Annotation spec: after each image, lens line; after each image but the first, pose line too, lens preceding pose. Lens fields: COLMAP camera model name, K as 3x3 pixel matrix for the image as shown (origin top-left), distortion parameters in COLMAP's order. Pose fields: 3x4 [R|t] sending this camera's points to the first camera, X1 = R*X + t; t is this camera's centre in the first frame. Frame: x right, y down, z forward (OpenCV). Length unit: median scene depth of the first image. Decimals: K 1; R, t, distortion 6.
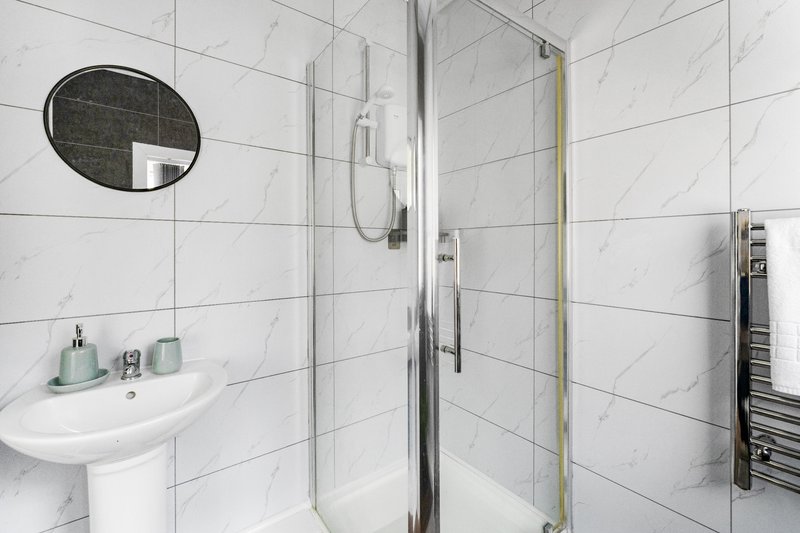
lens RADIAL K [[348.3, 0, 403.4], [0, 348.3, 248.5], [0, 0, 1]] dist [0.000079, -0.000035]
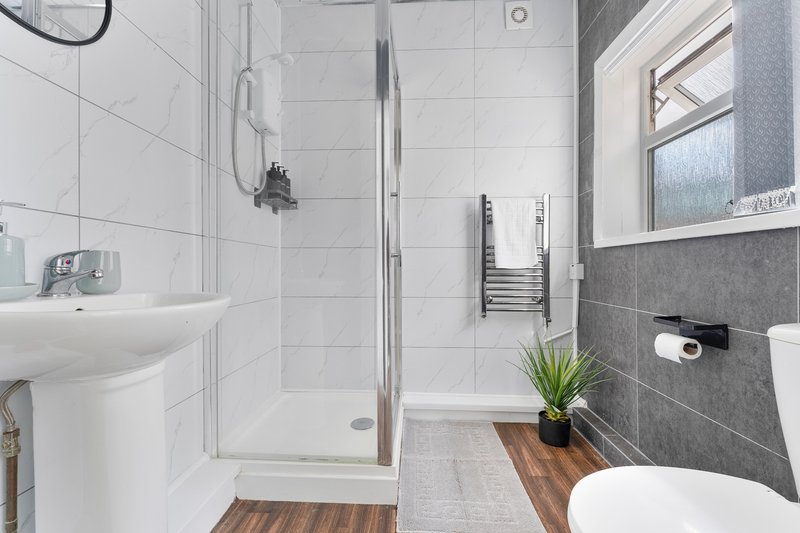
lens RADIAL K [[325.0, 0, 400.6], [0, 325.0, 268.8], [0, 0, 1]] dist [0.000333, 0.000020]
pose [[0.639110, 0.001852, 0.769113, -0.747086], [0.000669, 0.999995, -0.002964, 0.282283], [-0.769115, 0.002408, 0.639106, 0.047013]]
